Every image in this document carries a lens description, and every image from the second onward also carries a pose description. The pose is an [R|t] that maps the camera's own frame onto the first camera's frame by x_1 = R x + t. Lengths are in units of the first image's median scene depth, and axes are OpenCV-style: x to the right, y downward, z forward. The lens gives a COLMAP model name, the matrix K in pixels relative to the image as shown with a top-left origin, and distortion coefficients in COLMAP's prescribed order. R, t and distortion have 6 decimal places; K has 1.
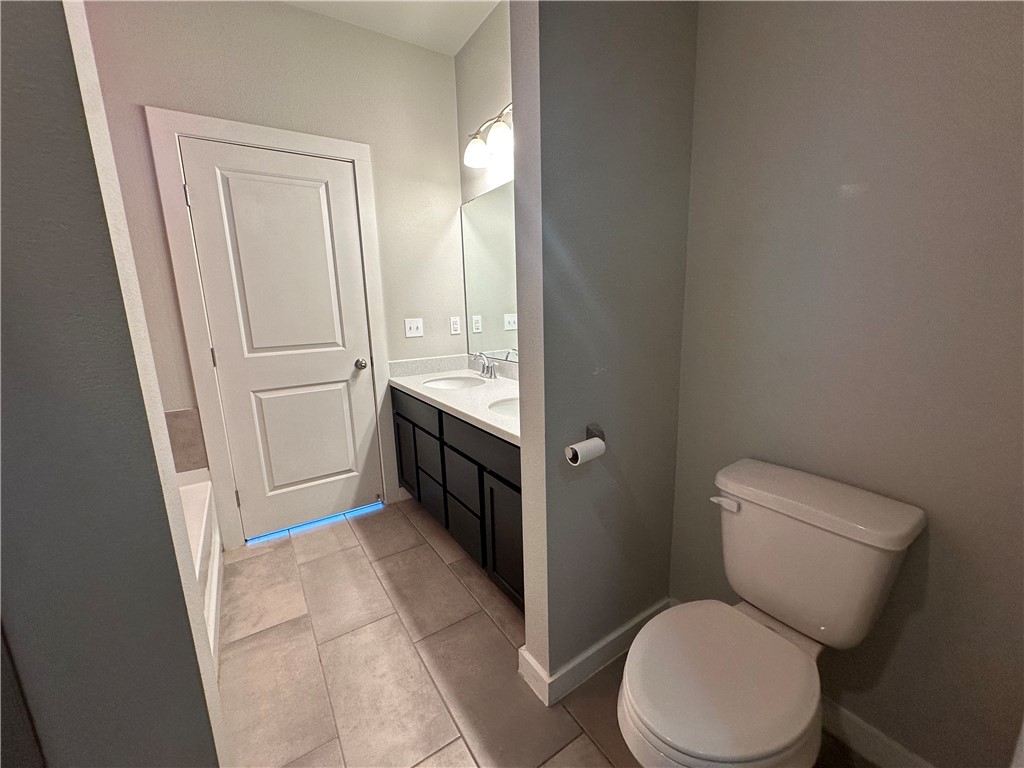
lens RADIAL K [[408.8, 0, 511.0], [0, 408.8, 384.5], [0, 0, 1]] dist [-0.005763, 0.000813]
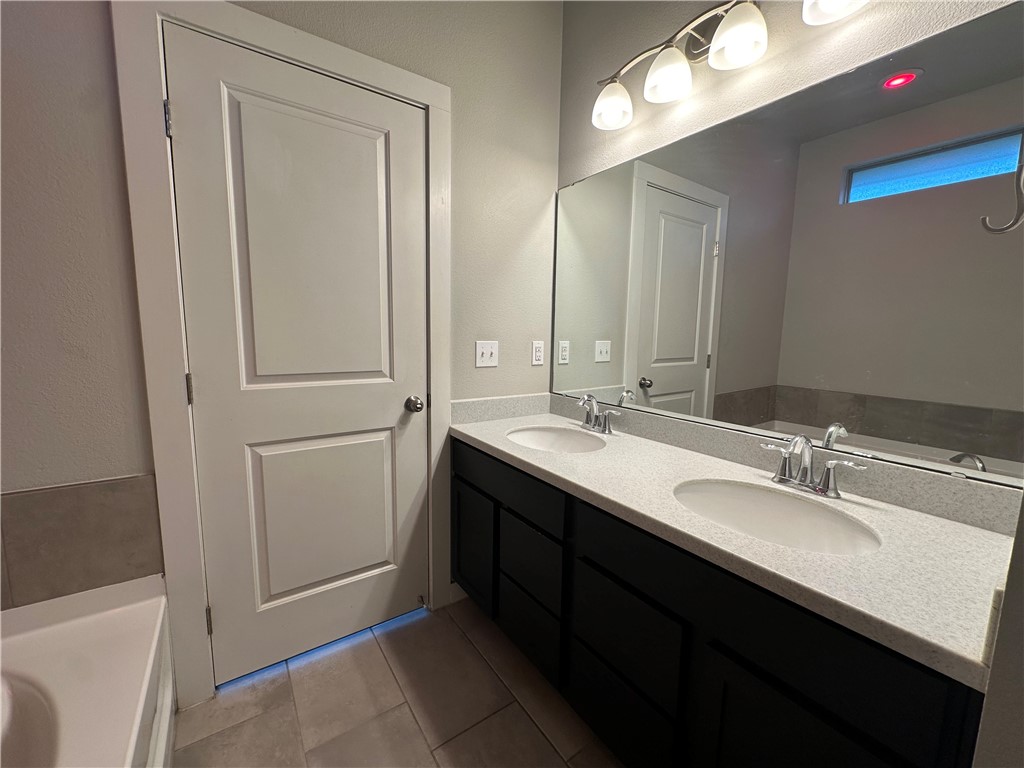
lens RADIAL K [[408.8, 0, 510.5], [0, 408.8, 384.2], [0, 0, 1]] dist [-0.005763, 0.000813]
pose [[0.998615, 0.044989, 0.027292, -0.234226], [-0.043186, 0.997053, -0.063412, -0.048349], [-0.030065, 0.062145, 0.997614, 0.330793]]
